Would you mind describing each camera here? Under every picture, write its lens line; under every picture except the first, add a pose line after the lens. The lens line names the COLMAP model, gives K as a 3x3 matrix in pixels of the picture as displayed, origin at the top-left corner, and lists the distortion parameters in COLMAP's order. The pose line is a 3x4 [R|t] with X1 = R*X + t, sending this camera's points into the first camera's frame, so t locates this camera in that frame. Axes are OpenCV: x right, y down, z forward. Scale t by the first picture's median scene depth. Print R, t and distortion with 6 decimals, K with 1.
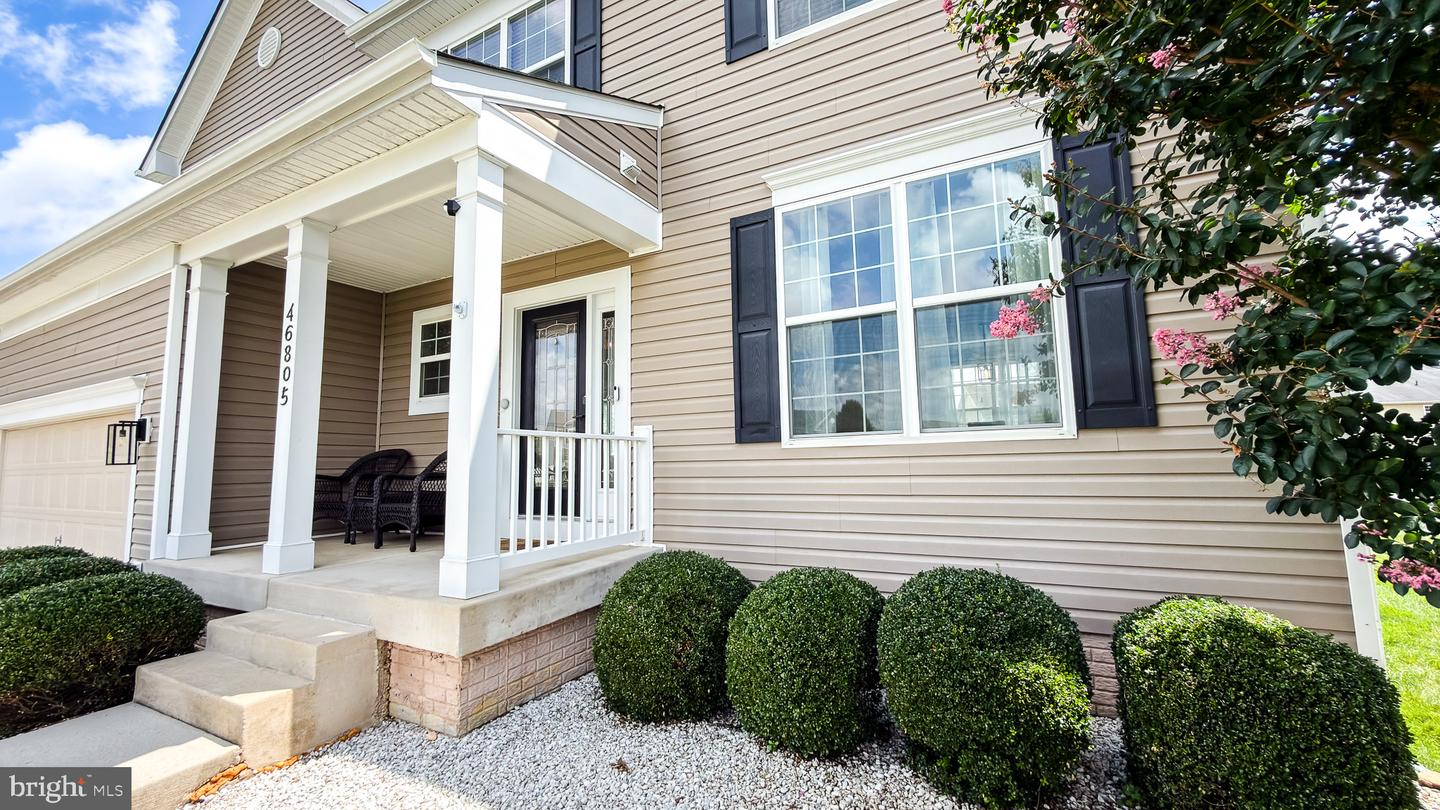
lens RADIAL K [[579.8, 0, 720.0], [0, 579.8, 405.0], [0, 0, 1]] dist [0.001517, 0.000240]
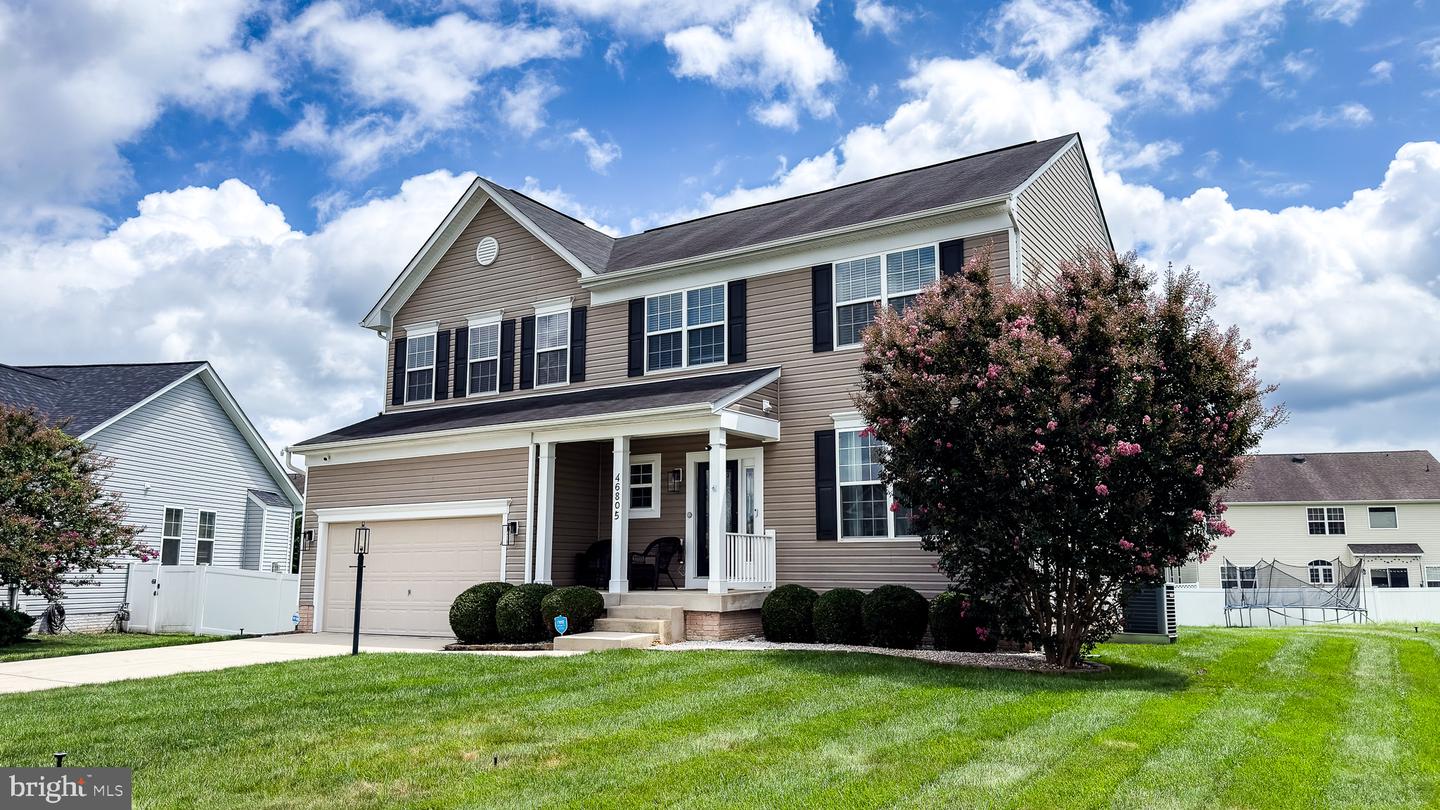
lens RADIAL K [[1006.6, 0, 720.0], [0, 1006.6, 405.0], [0, 0, 1]] dist [0.065637, -0.001961]
pose [[0.997159, 0.005527, -0.075119, -0.050867], [-0.009980, 0.998207, -0.059026, -0.200609], [0.074658, 0.059608, 0.995426, -2.677919]]
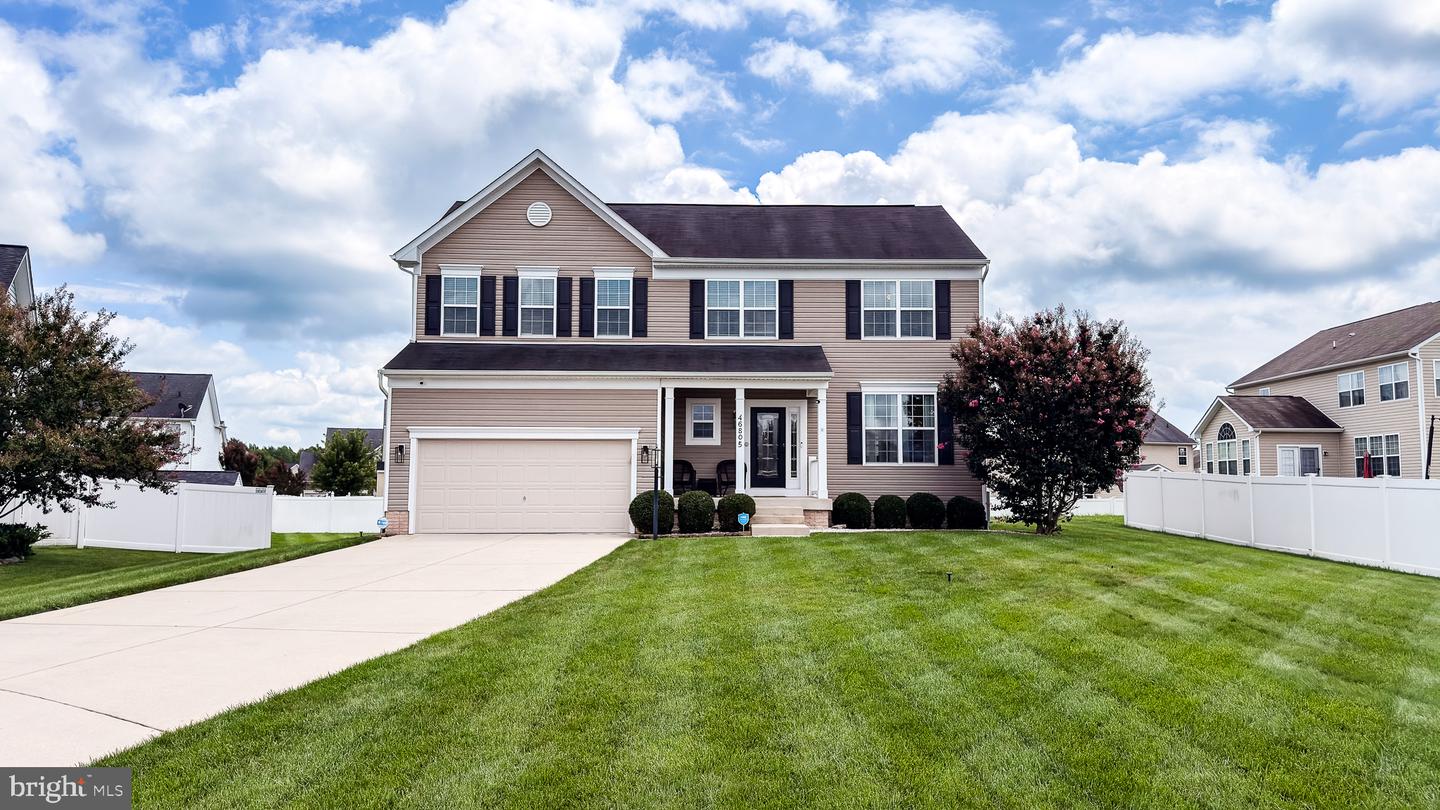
lens RADIAL K [[1006.6, 0, 720.0], [0, 1006.6, 405.0], [0, 0, 1]] dist [0.065637, -0.001961]
pose [[0.871317, 0.063642, 0.486577, -3.262542], [-0.069313, 0.997575, -0.006360, -0.172376], [-0.485801, -0.028184, 0.873615, -3.461705]]
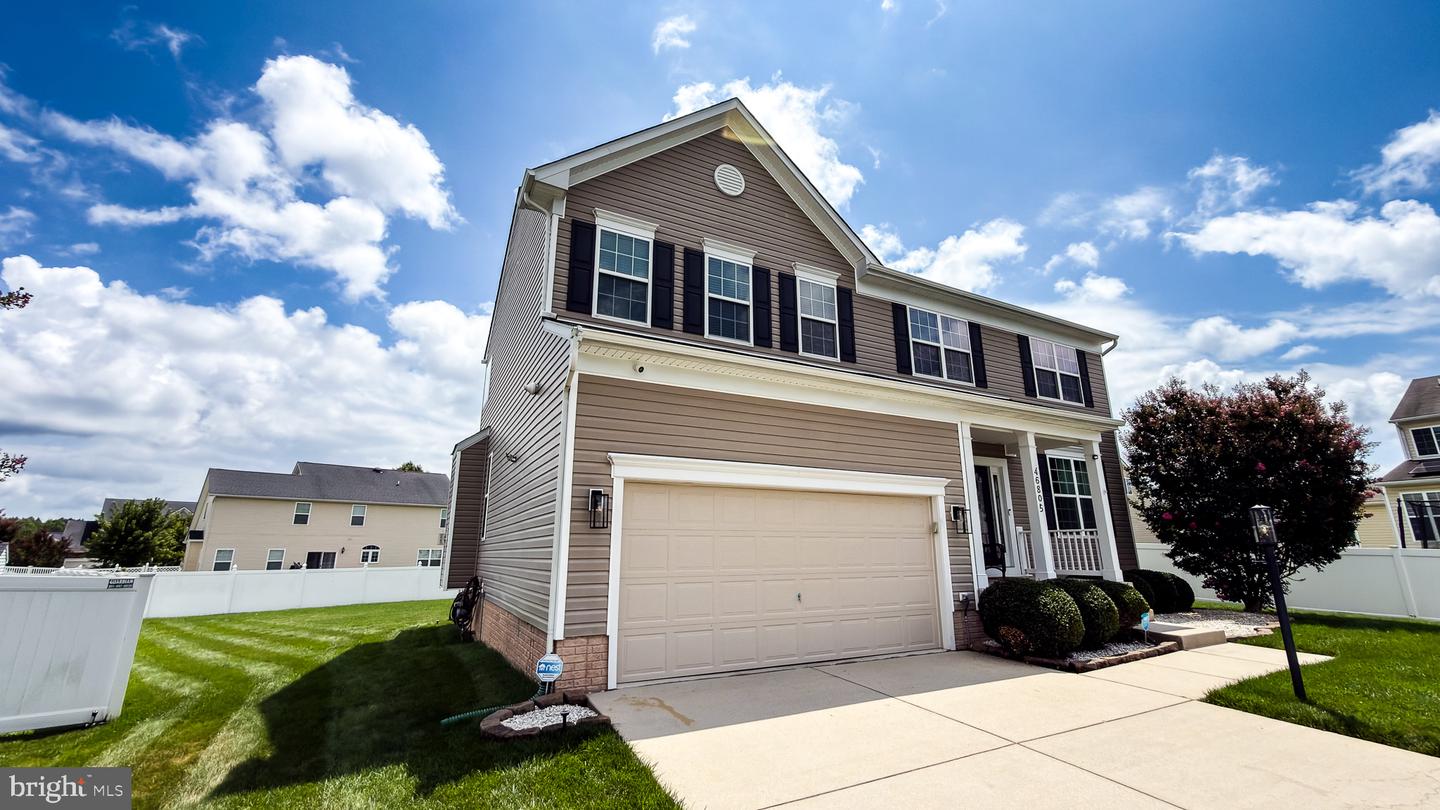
lens RADIAL K [[579.8, 0, 720.0], [0, 579.8, 405.0], [0, 0, 1]] dist [0.001517, 0.000240]
pose [[0.562379, 0.218148, 0.797585, -3.151846], [-0.089034, 0.974939, -0.203878, 0.157629], [-0.822073, 0.043644, 0.567708, 0.663928]]
